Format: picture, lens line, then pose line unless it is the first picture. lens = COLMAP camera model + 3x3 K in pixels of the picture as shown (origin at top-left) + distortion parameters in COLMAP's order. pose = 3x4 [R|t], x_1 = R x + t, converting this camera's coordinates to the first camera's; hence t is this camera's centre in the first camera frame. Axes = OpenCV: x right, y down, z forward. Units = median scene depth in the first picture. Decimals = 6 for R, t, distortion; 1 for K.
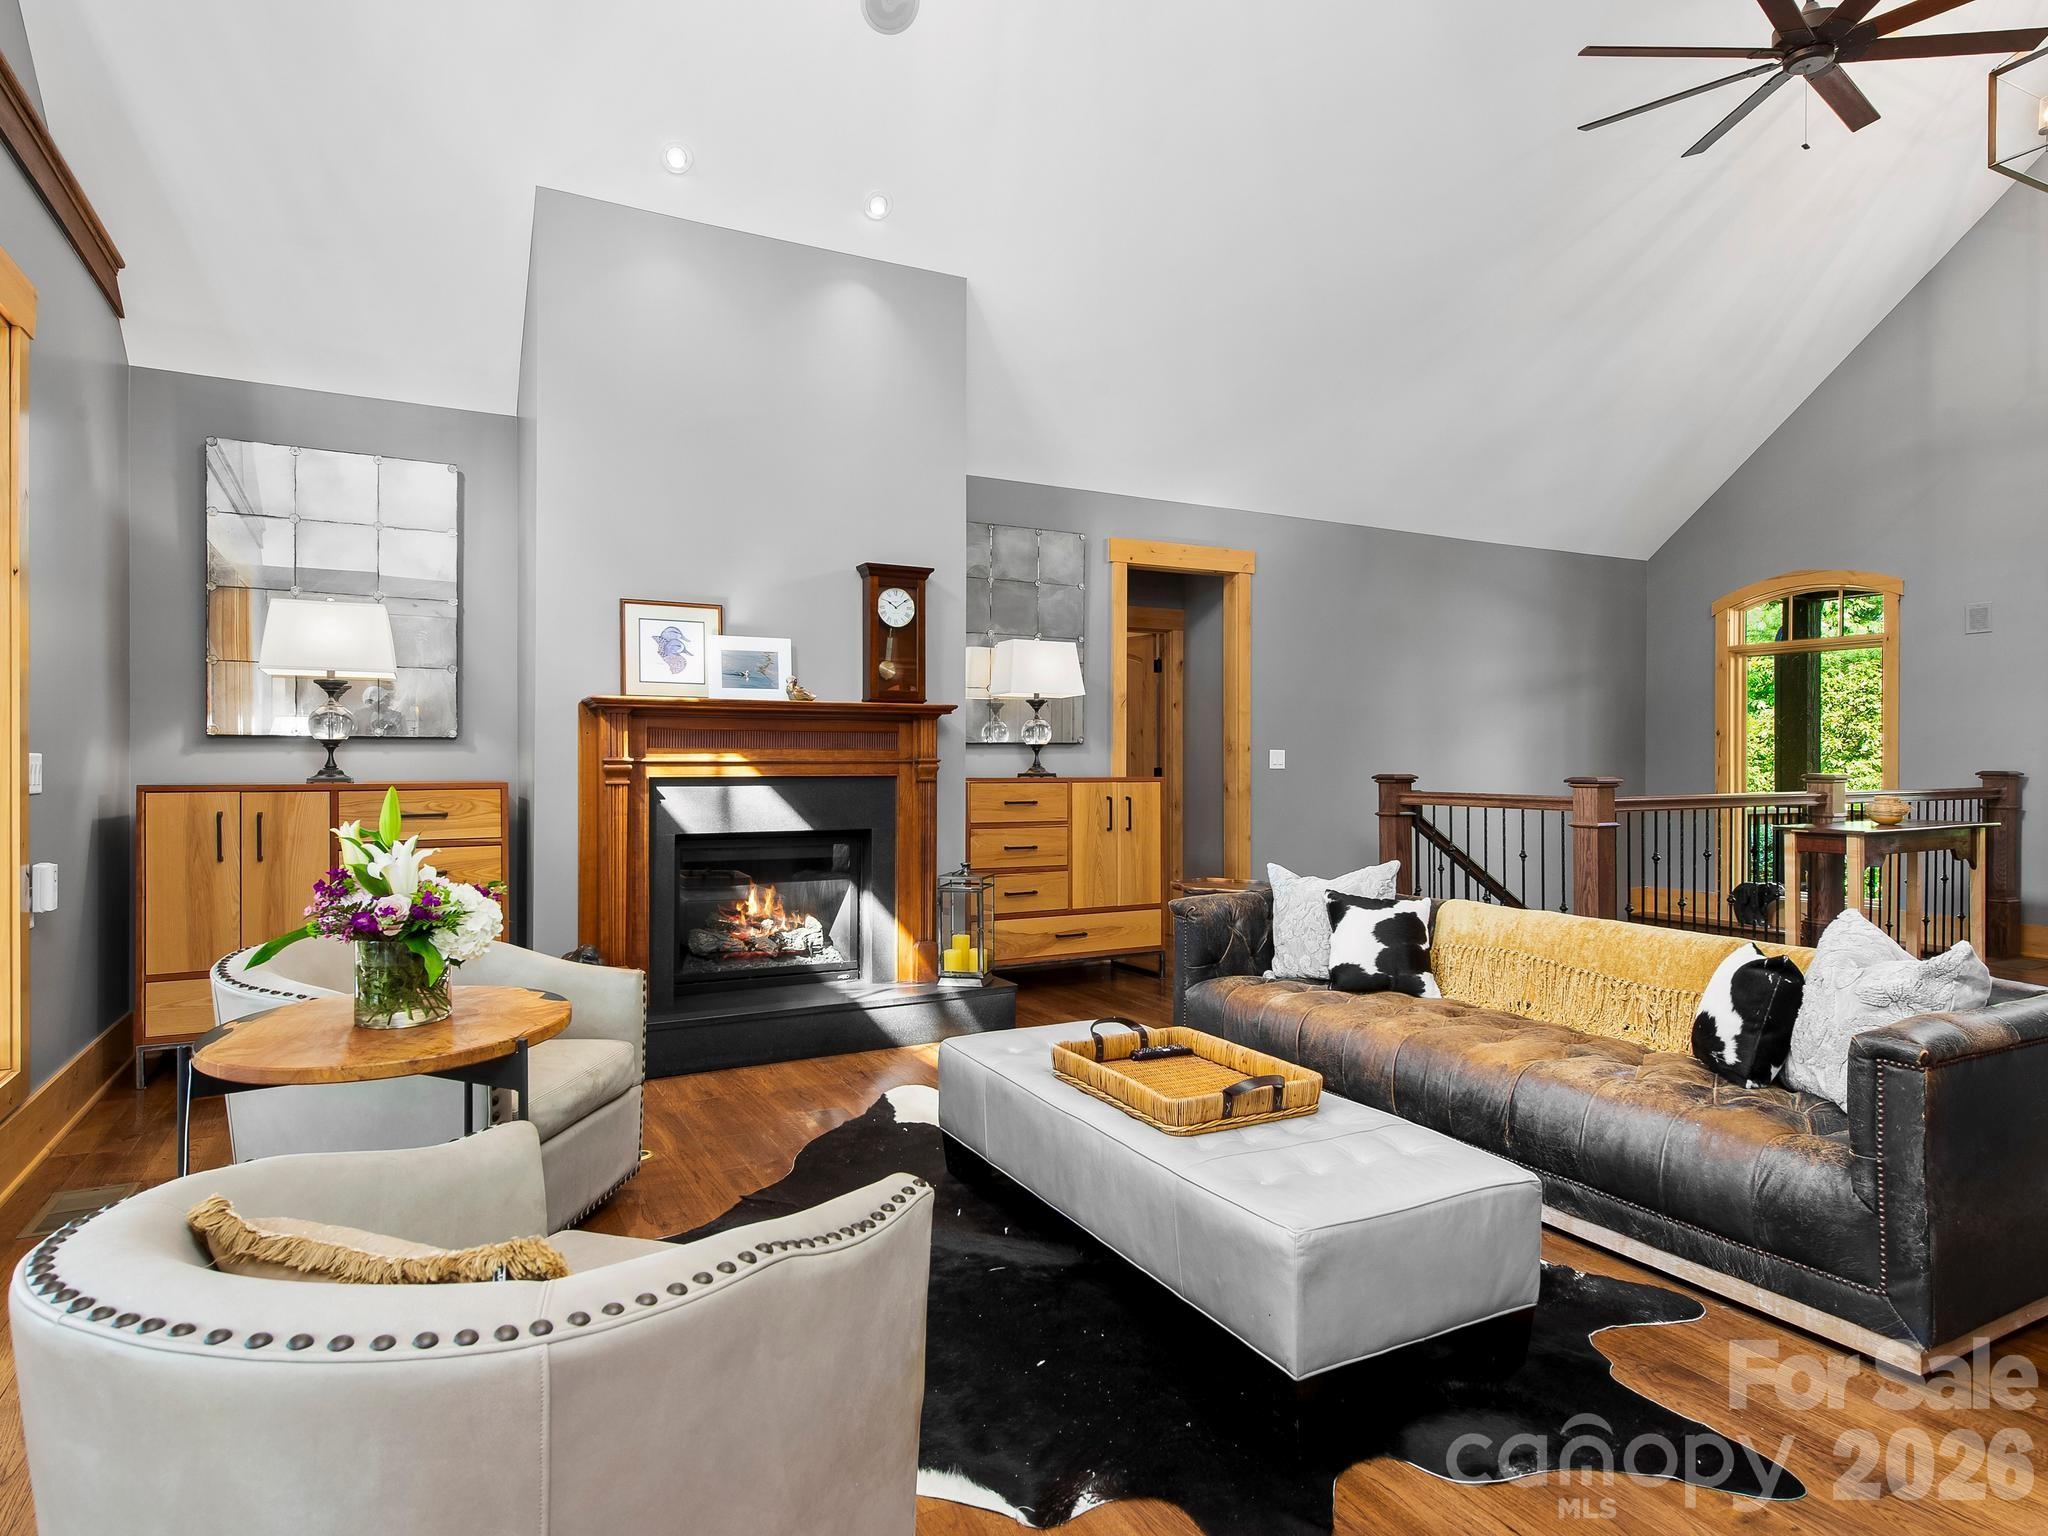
lens RADIAL K [[1147.1, 0, 1033.4], [0, 1147.1, 770.3], [0, 0, 1]] dist [0.007018, 0.000208]
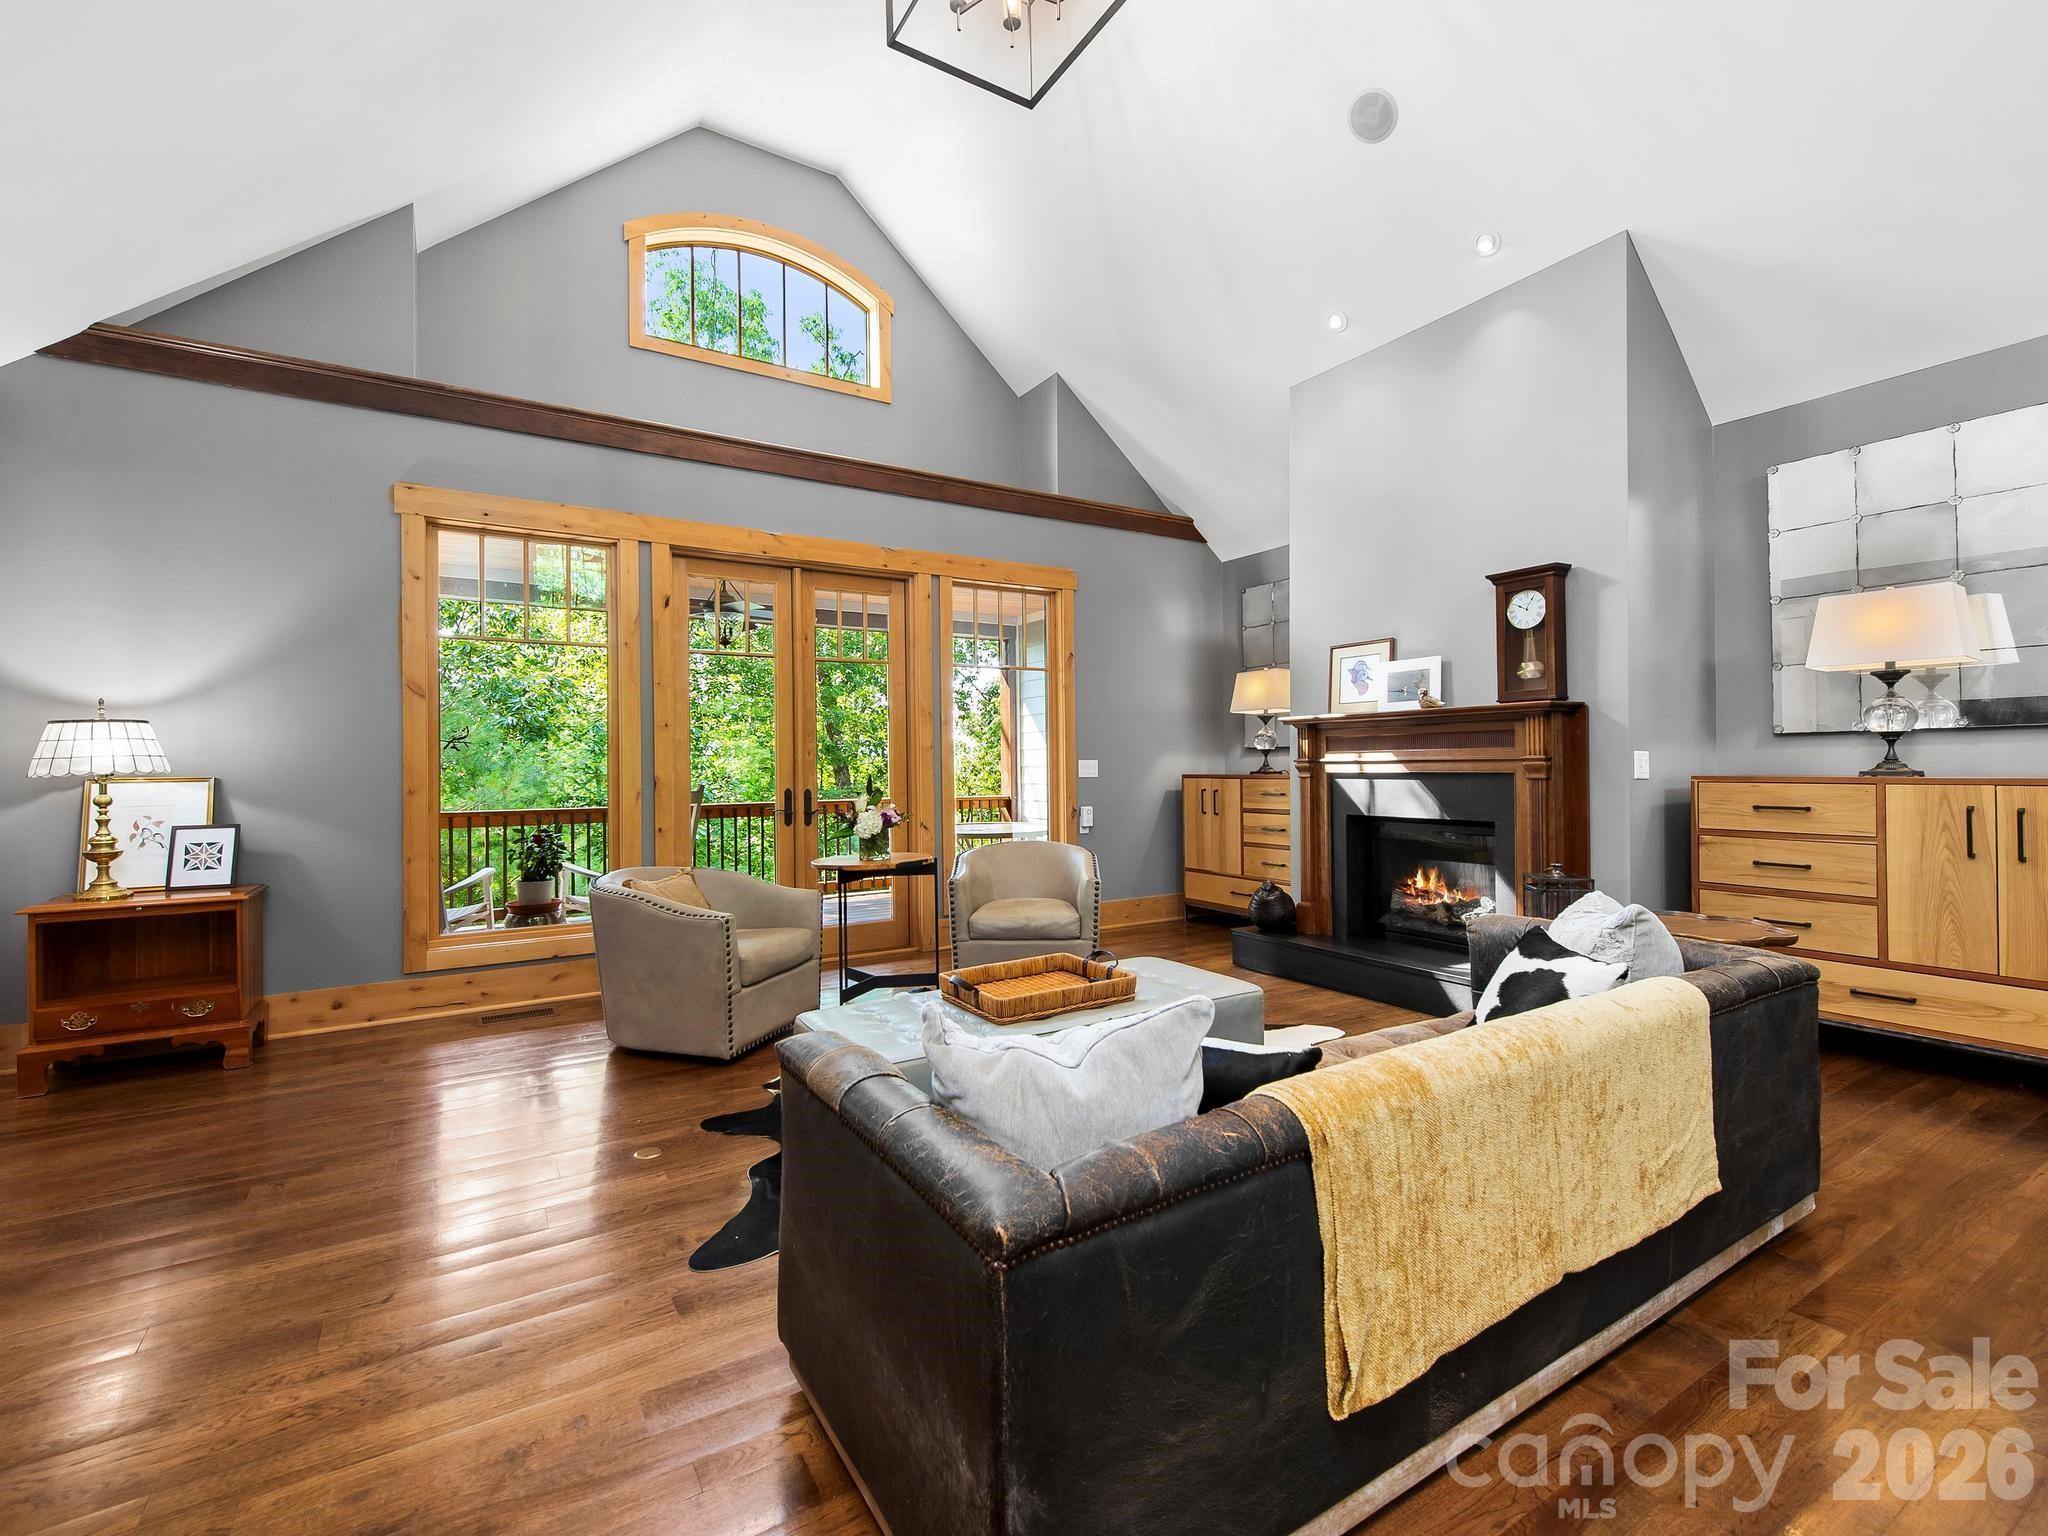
lens RADIAL K [[911.2, 0, 1005.8], [0, 911.2, 763.4], [0, 0, 1]] dist [0.013791, -0.005049]
pose [[0.054971, -0.001210, -0.998487, 0.709271], [0.004012, 0.999991, -0.000991, -0.005019], [0.998480, -0.003952, 0.054975, 0.511733]]
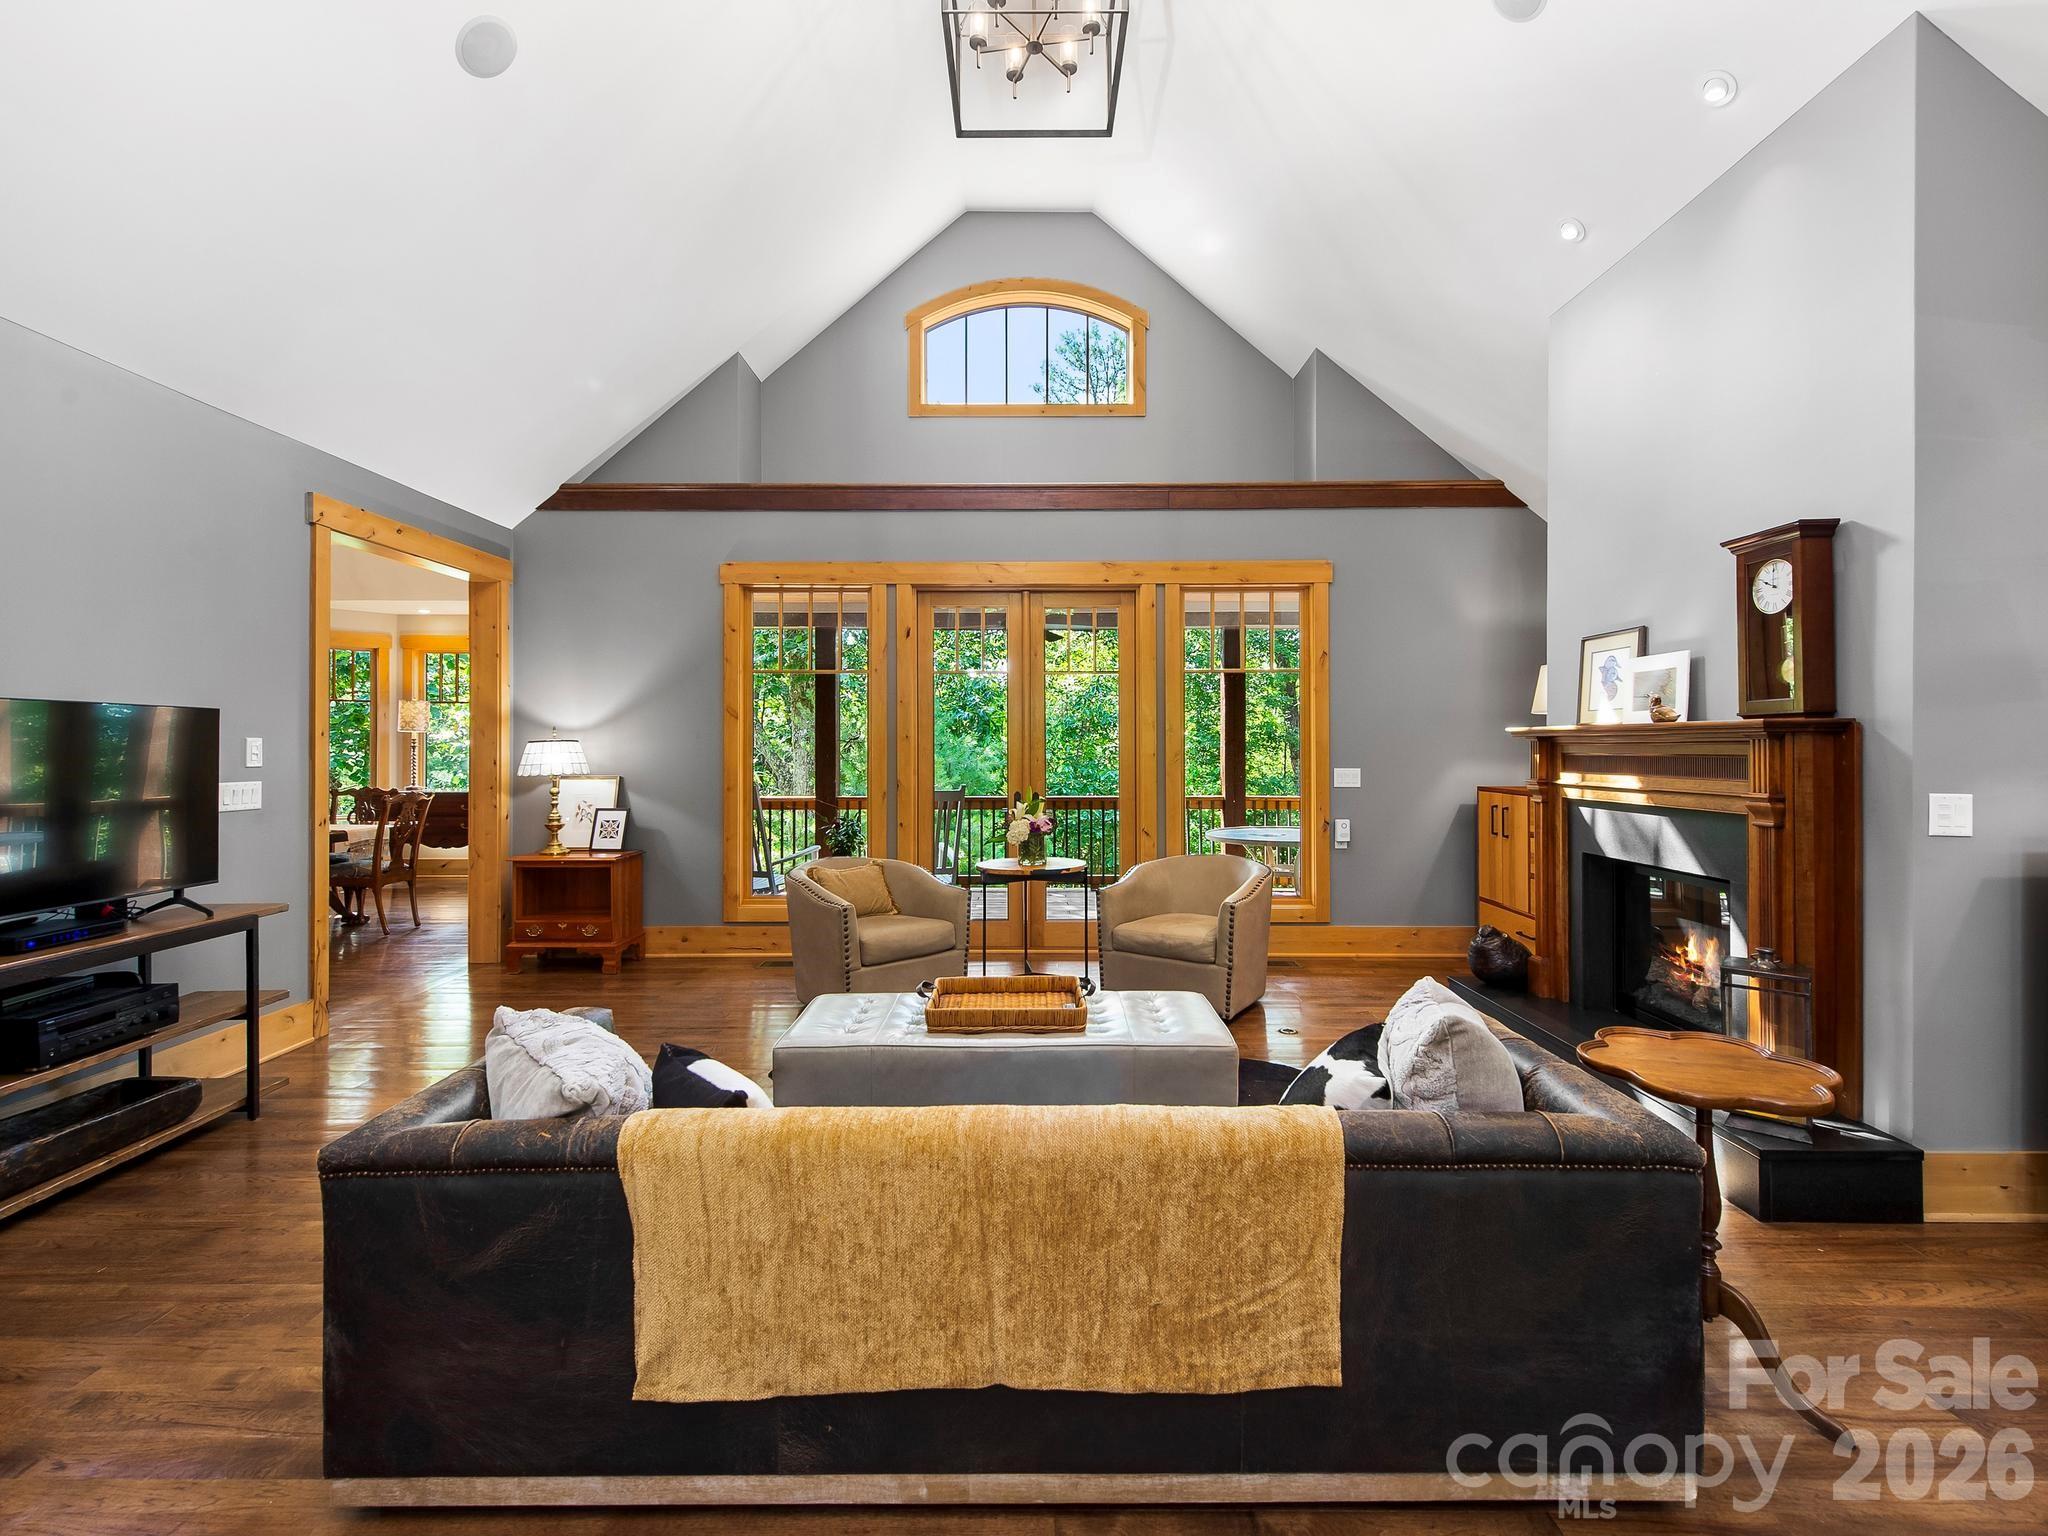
lens RADIAL K [[911.2, 0, 1017.9], [0, 911.2, 747.1], [0, 0, 1]] dist [0.013791, -0.005049]
pose [[-0.480818, 0.001642, -0.876819, 0.660169], [-0.003706, 0.999986, 0.003905, -0.042089], [0.876812, 0.005127, -0.480805, 0.901898]]
